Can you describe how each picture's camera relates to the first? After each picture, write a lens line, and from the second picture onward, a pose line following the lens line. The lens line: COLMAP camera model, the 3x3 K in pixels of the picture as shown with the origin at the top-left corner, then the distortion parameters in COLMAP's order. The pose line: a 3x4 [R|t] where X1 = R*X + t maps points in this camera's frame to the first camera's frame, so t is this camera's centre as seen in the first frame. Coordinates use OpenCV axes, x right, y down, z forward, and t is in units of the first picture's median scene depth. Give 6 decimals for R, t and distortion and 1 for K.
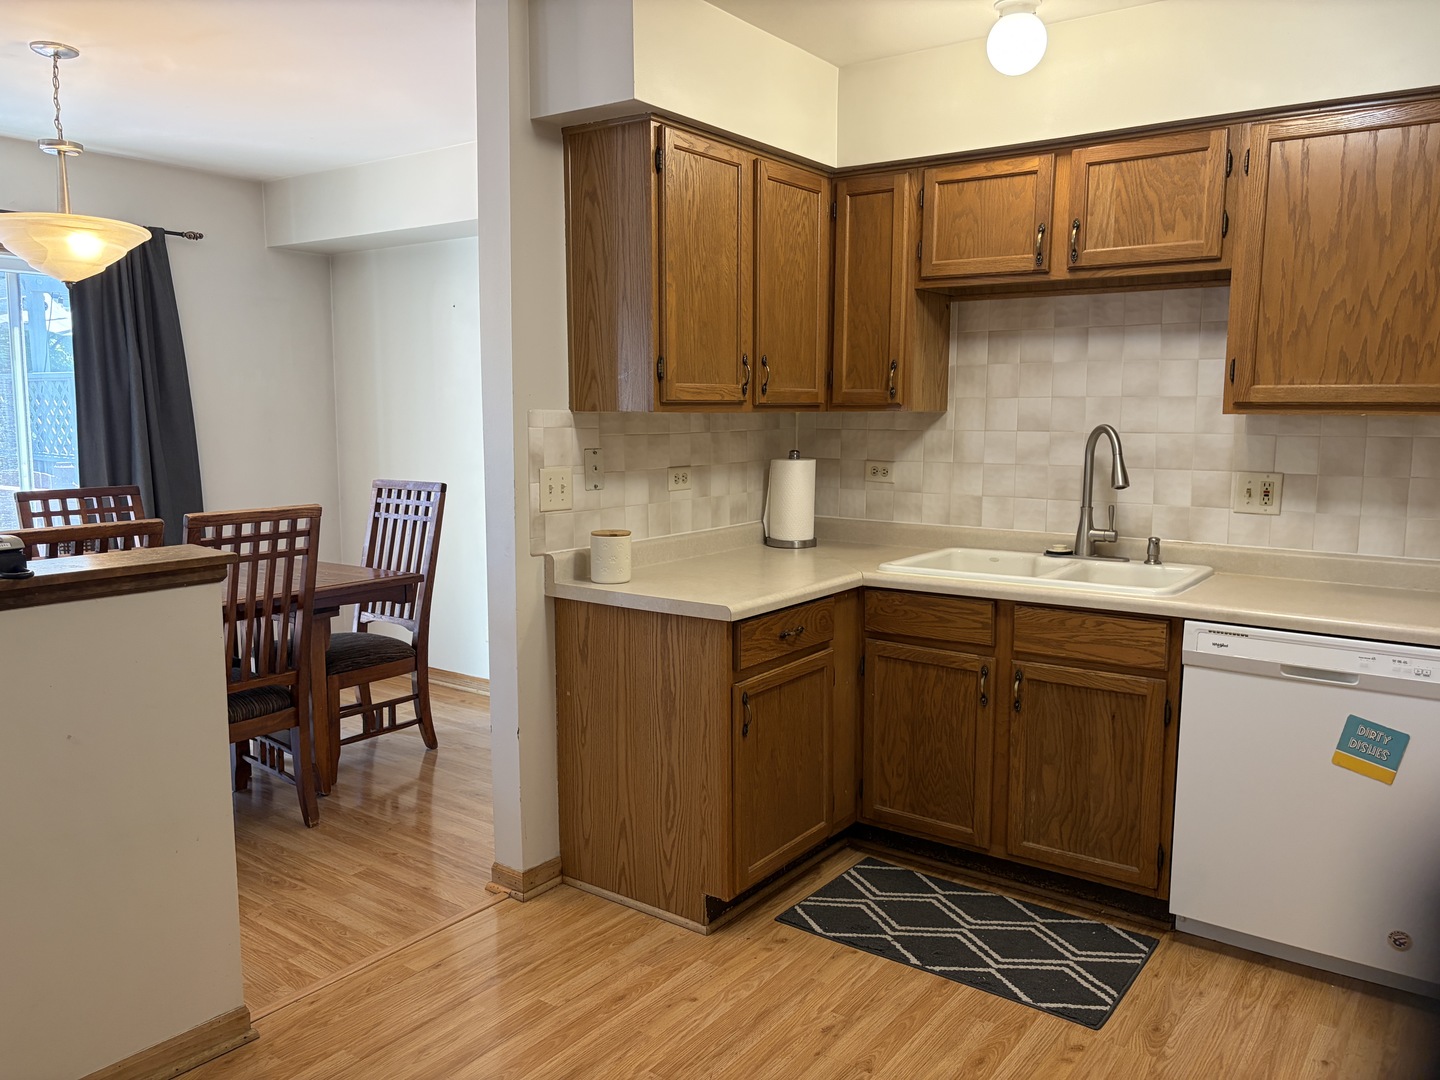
lens RADIAL K [[1088.8, 0, 716.9], [0, 1088.8, 542.4], [0, 0, 1]] dist [0.011720, 0.000015]
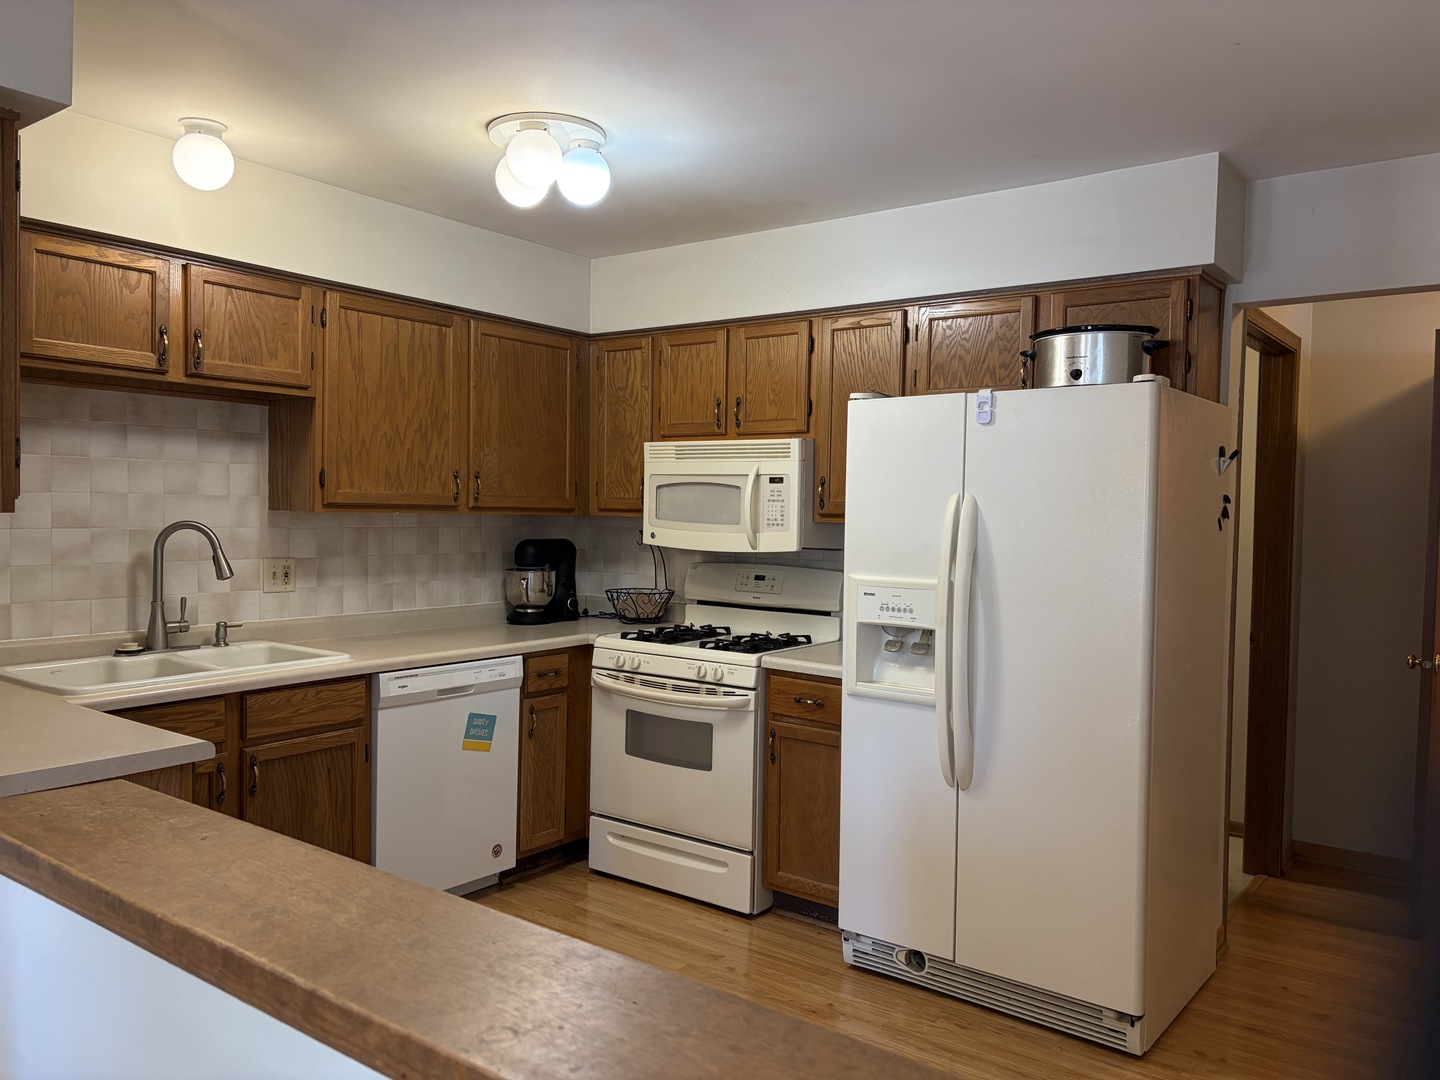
lens RADIAL K [[1088.8, 0, 716.9], [0, 1088.8, 537.9], [0, 0, 1]] dist [0.011720, 0.000015]
pose [[0.007532, -0.030508, 0.999506, -0.763473], [0.106012, 0.993926, 0.029538, -0.074935], [-0.994336, 0.105737, 0.010720, 0.526726]]
